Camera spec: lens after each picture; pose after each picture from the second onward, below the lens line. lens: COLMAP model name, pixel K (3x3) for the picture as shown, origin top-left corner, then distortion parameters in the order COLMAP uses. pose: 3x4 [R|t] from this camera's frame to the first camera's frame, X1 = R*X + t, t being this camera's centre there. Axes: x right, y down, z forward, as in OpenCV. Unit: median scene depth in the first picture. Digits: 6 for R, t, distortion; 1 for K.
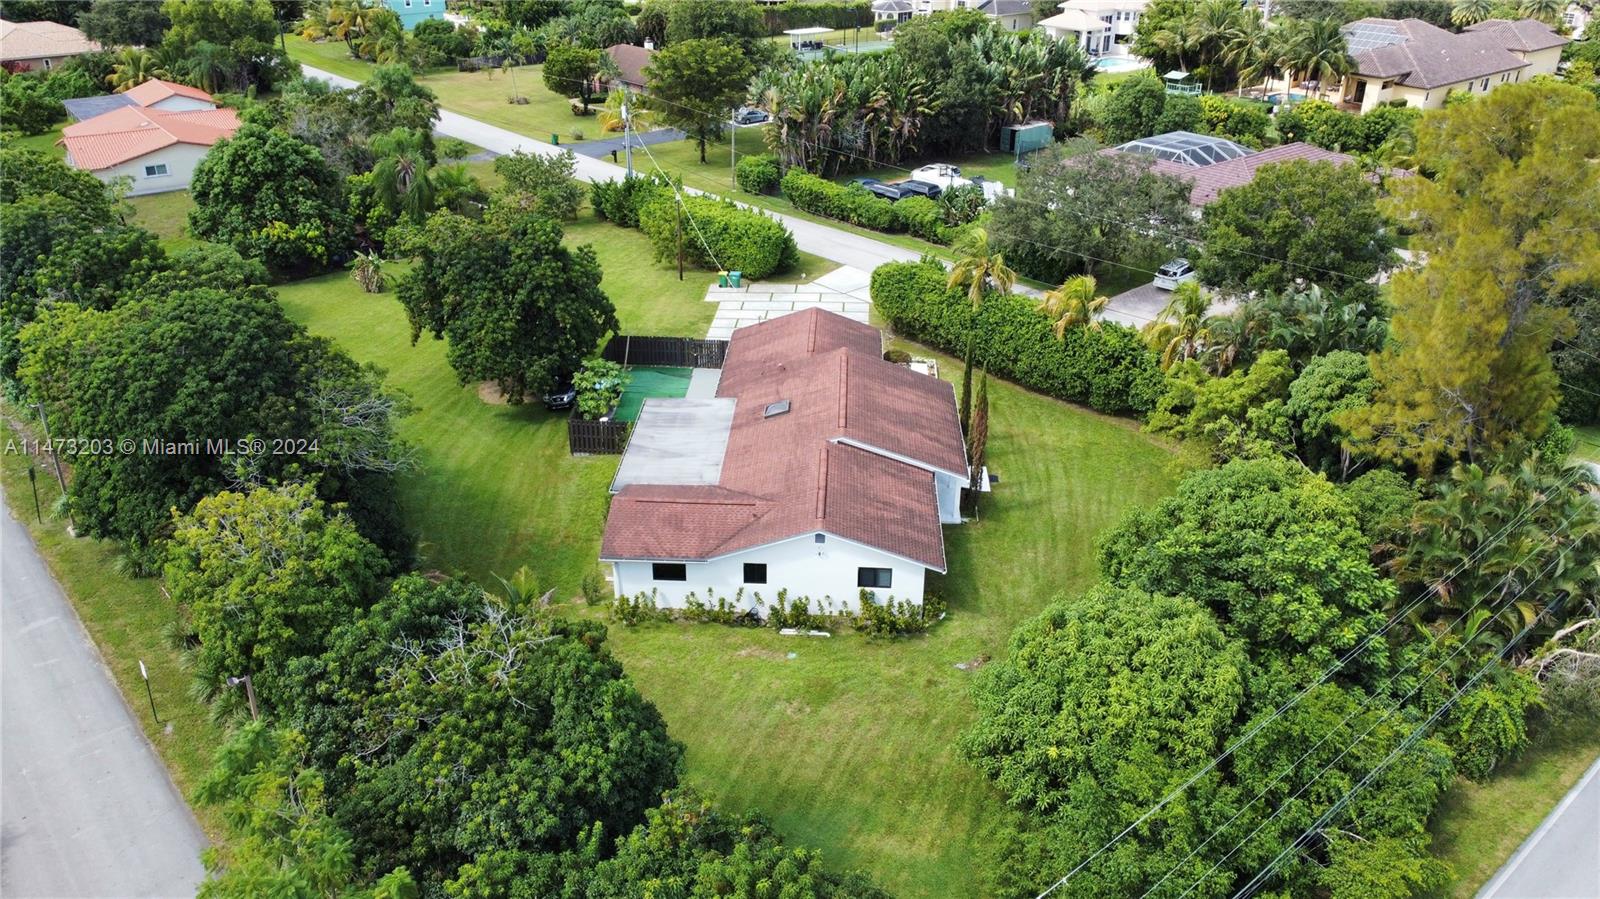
lens RADIAL K [[1149.0, 0, 800.0], [0, 1149.0, 449.5], [0, 0, 1]] dist [0.032184, -0.052357]
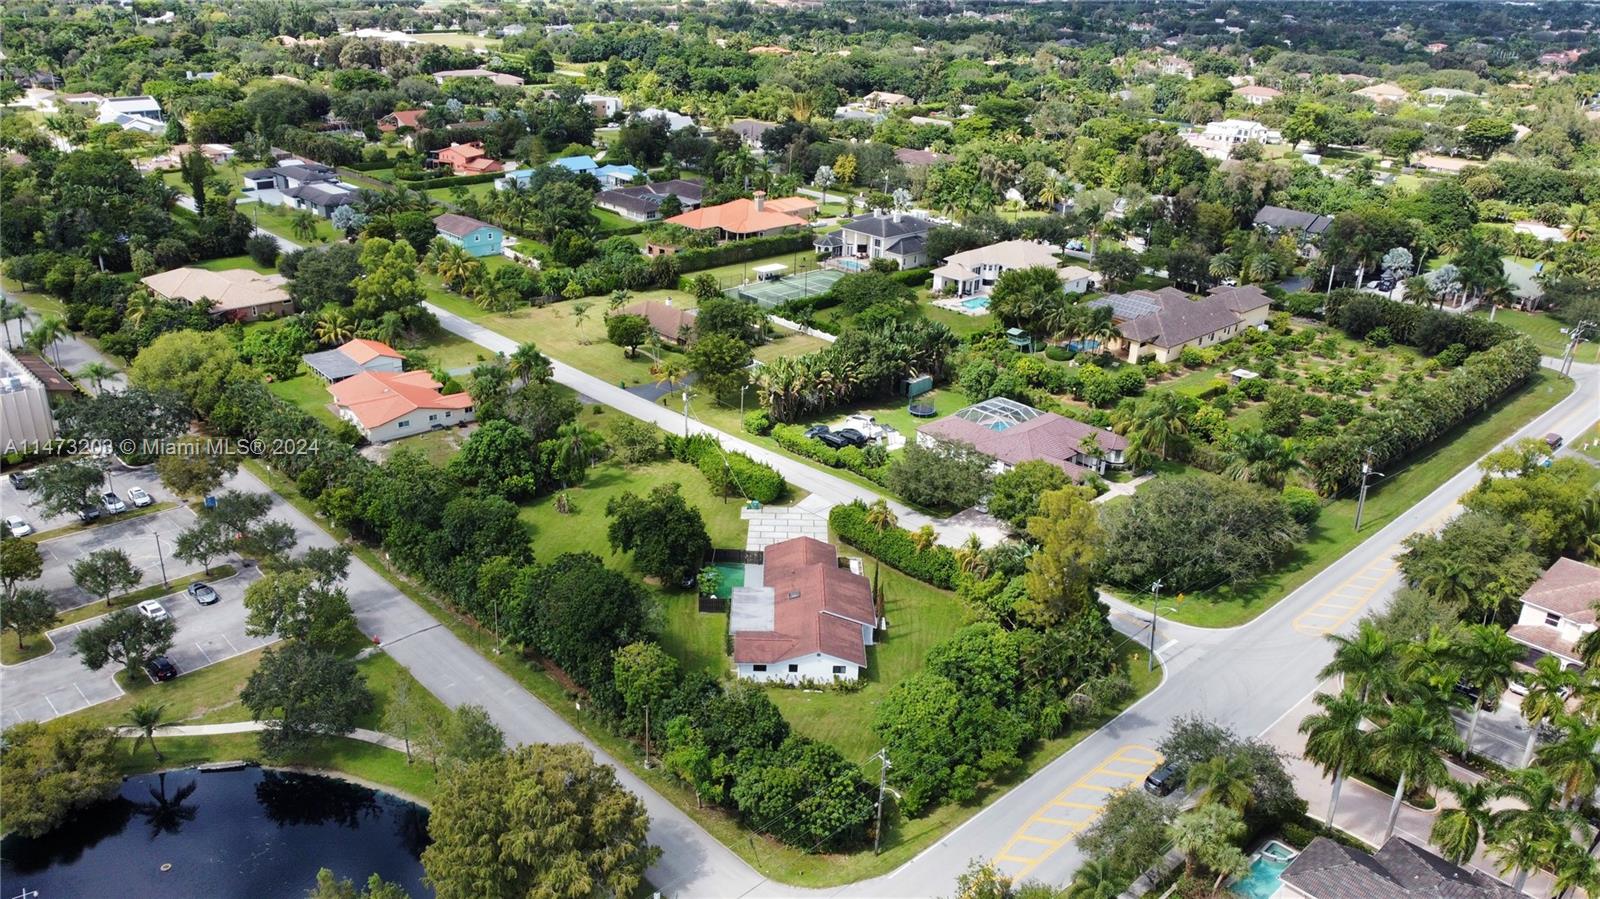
lens RADIAL K [[1149.0, 0, 800.0], [0, 1149.0, 449.5], [0, 0, 1]] dist [0.032184, -0.052357]
pose [[0.997857, 0.003055, 0.065354, -0.157918], [0.000900, 0.998174, -0.060405, -0.184390], [-0.065420, 0.060335, 0.996032, -1.305597]]
